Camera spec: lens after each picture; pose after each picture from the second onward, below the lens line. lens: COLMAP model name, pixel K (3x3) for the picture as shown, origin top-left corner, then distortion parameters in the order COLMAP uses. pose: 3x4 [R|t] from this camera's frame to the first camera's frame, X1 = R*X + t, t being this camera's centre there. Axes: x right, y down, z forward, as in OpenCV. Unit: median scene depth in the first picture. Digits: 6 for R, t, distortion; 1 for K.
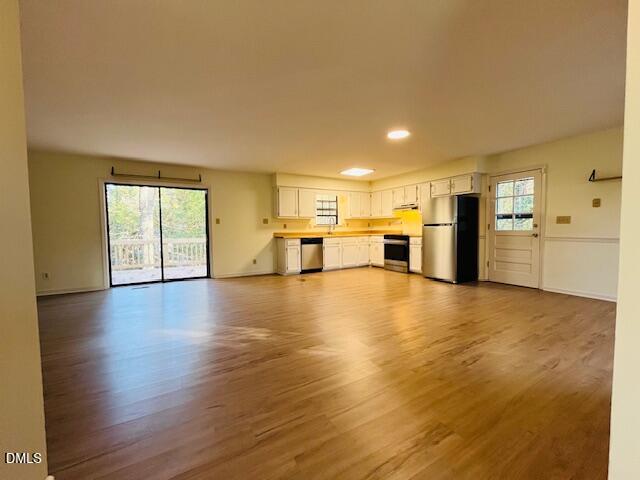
lens RADIAL K [[259.8, 0, 316.3], [0, 259.8, 237.8], [0, 0, 1]] dist [-0.002999, -0.000227]
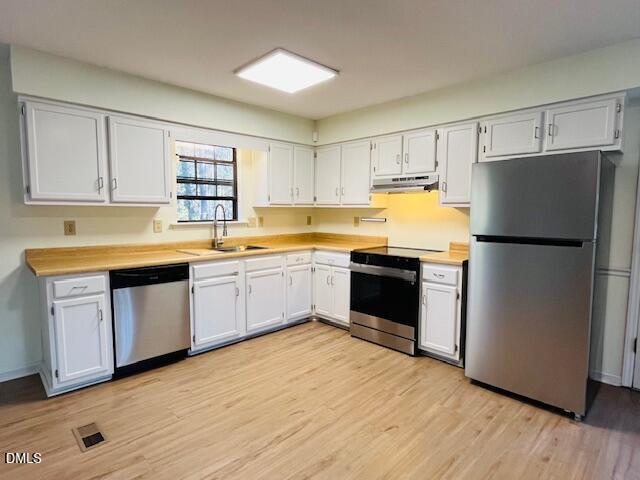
lens RADIAL K [[349.6, 0, 320.0], [0, 349.6, 240.0], [0, 0, 1]] dist [-0.002091, -0.000136]
pose [[0.963707, -0.003972, 0.266932, 0.069333], [-0.009150, 0.998810, 0.047896, -0.053963], [-0.266805, -0.048601, 0.962524, 0.493178]]
